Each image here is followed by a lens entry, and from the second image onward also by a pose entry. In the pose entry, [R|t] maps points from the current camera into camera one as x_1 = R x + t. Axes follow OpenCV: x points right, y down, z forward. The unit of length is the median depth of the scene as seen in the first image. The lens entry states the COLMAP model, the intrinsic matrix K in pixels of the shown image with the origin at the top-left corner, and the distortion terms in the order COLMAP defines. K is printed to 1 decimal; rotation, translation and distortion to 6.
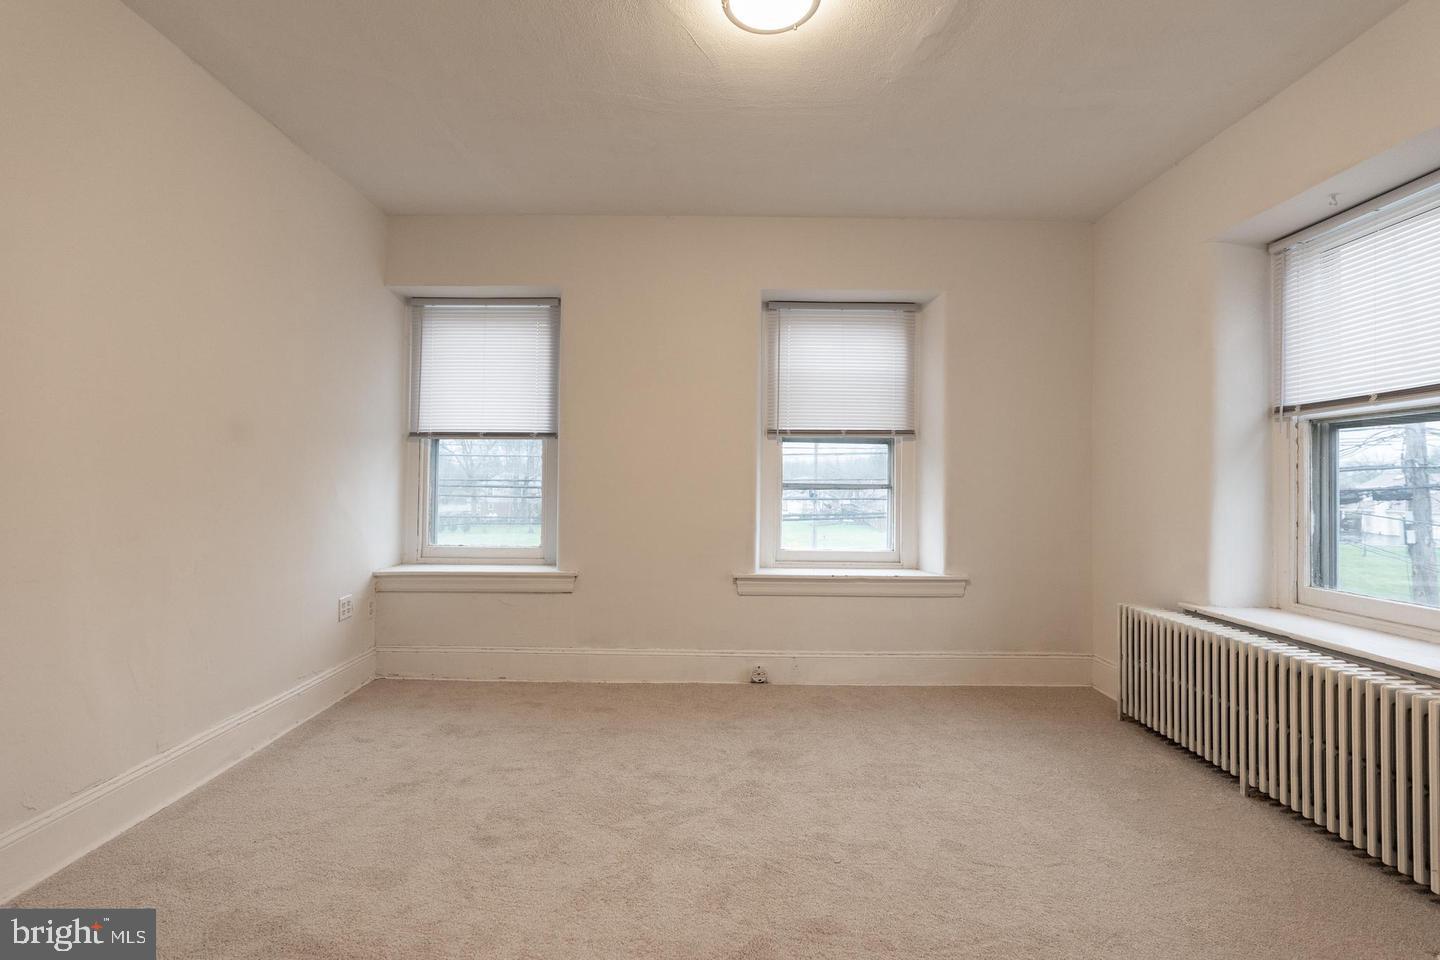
lens RADIAL K [[661.0, 0, 704.6], [0, 661.0, 473.9], [0, 0, 1]] dist [-0.017383, 0.007131]
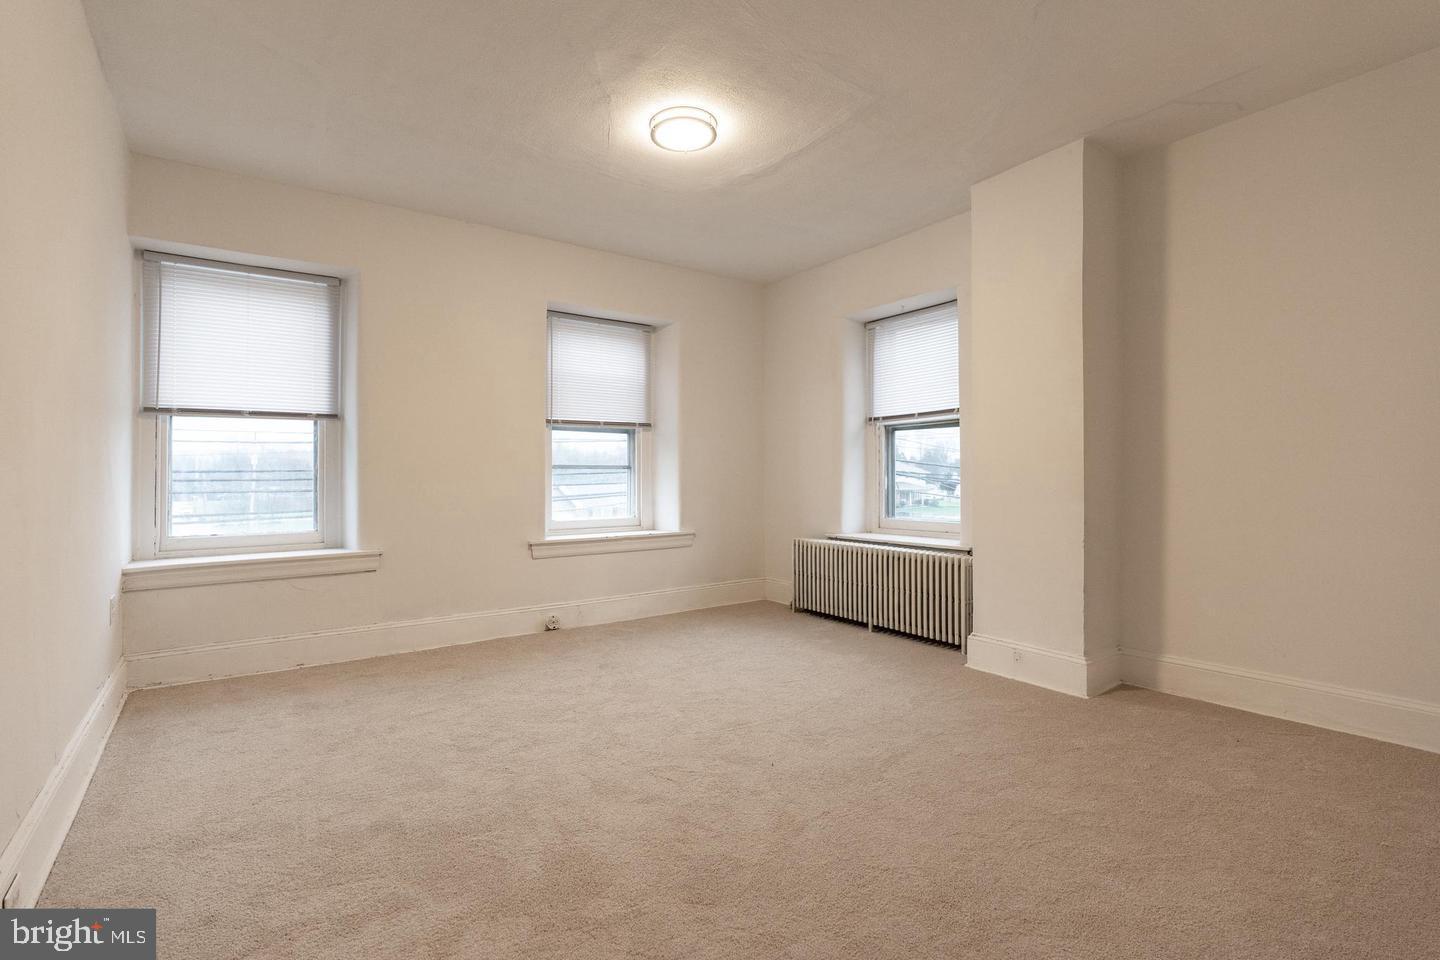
lens RADIAL K [[661.0, 0, 704.6], [0, 661.0, 473.9], [0, 0, 1]] dist [-0.017383, 0.007131]
pose [[0.812999, -0.011543, 0.582151, -0.387168], [0.004212, 0.999894, 0.013945, 0.016915], [-0.582250, -0.008885, 0.812961, -0.135264]]
